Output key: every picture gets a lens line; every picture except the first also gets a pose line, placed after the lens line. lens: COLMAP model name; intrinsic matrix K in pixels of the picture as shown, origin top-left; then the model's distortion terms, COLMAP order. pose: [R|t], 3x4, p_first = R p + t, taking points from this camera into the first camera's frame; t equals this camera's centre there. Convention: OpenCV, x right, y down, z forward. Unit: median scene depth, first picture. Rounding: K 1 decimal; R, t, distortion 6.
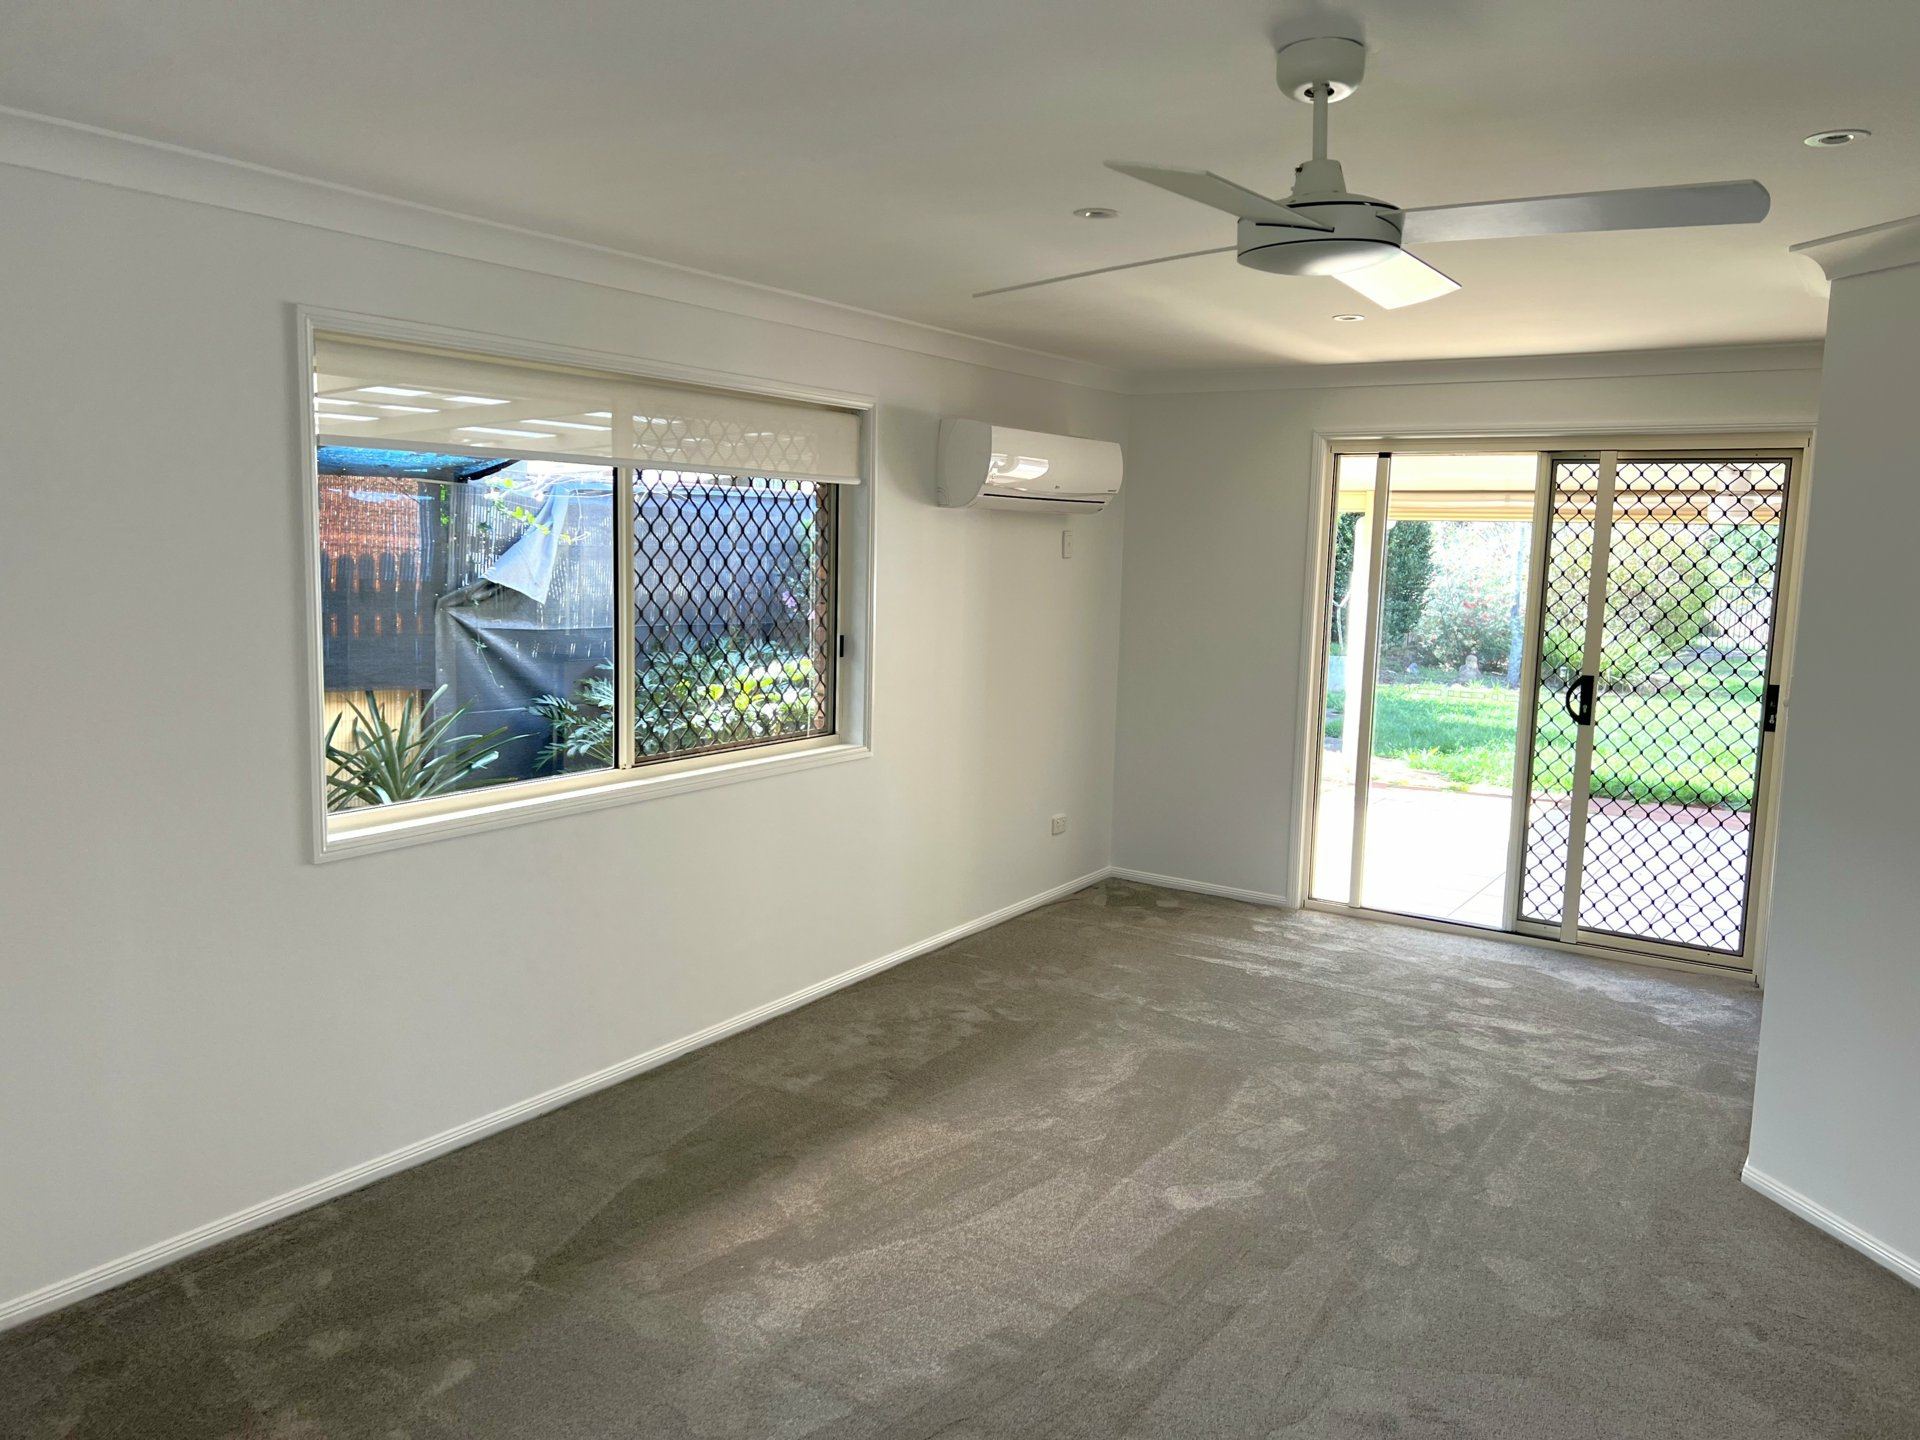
lens RADIAL K [[1401.2, 0, 960.0], [0, 1401.2, 720.0], [0, 0, 1]] dist [0.041176, -0.004860]
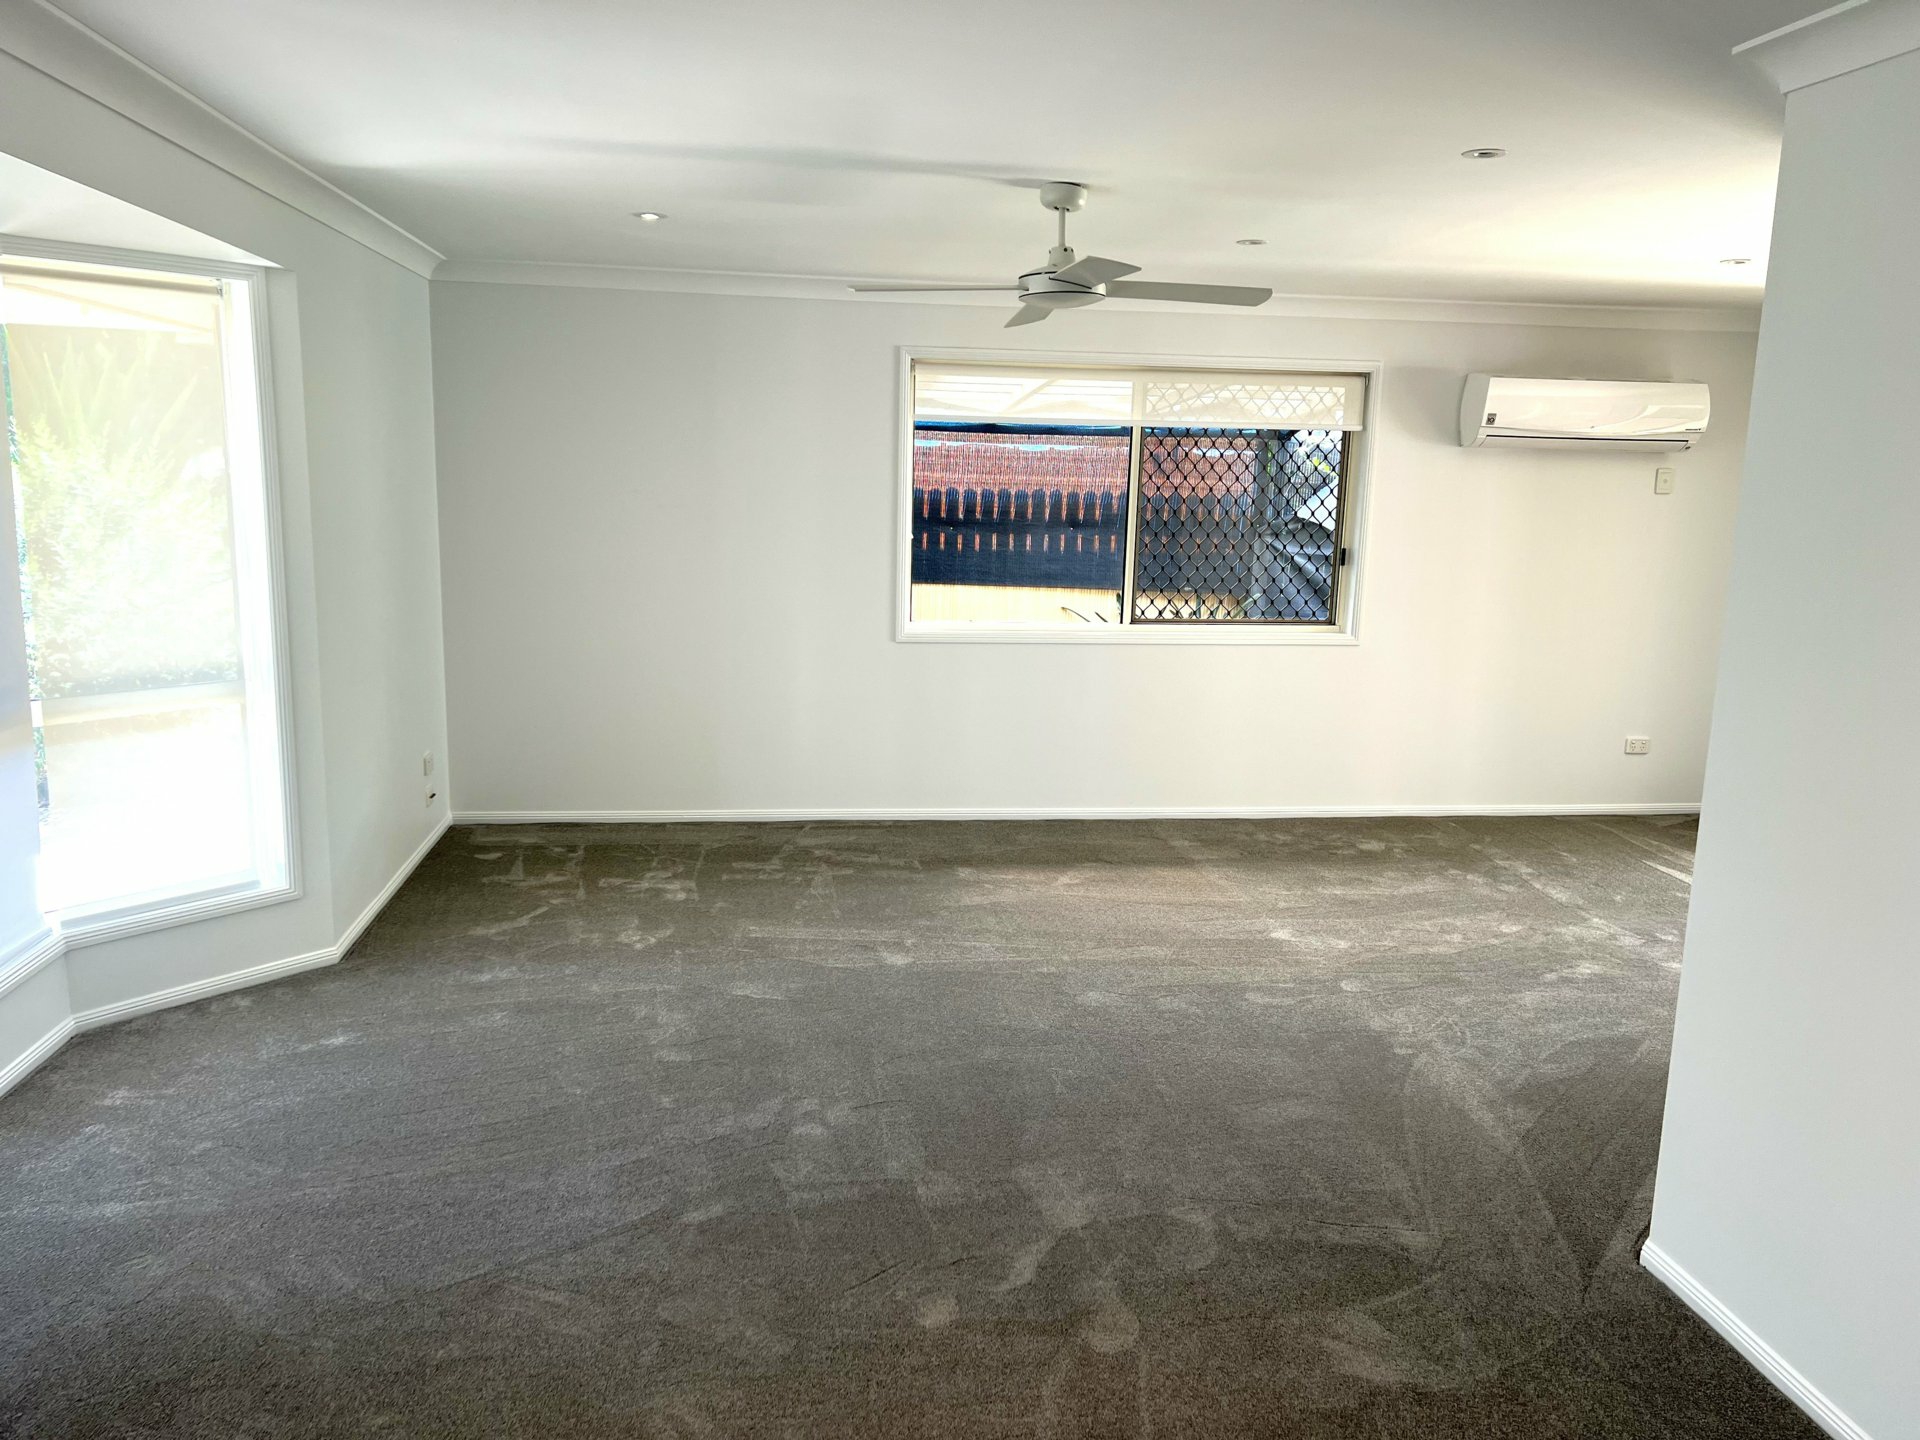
lens RADIAL K [[1401.2, 0, 960.0], [0, 1401.2, 720.0], [0, 0, 1]] dist [0.041176, -0.004860]
pose [[0.665082, 0.123296, -0.736521, 0.674025], [-0.105546, 0.991895, 0.070738, 0.043585], [0.739274, 0.030690, 0.672705, -0.137195]]
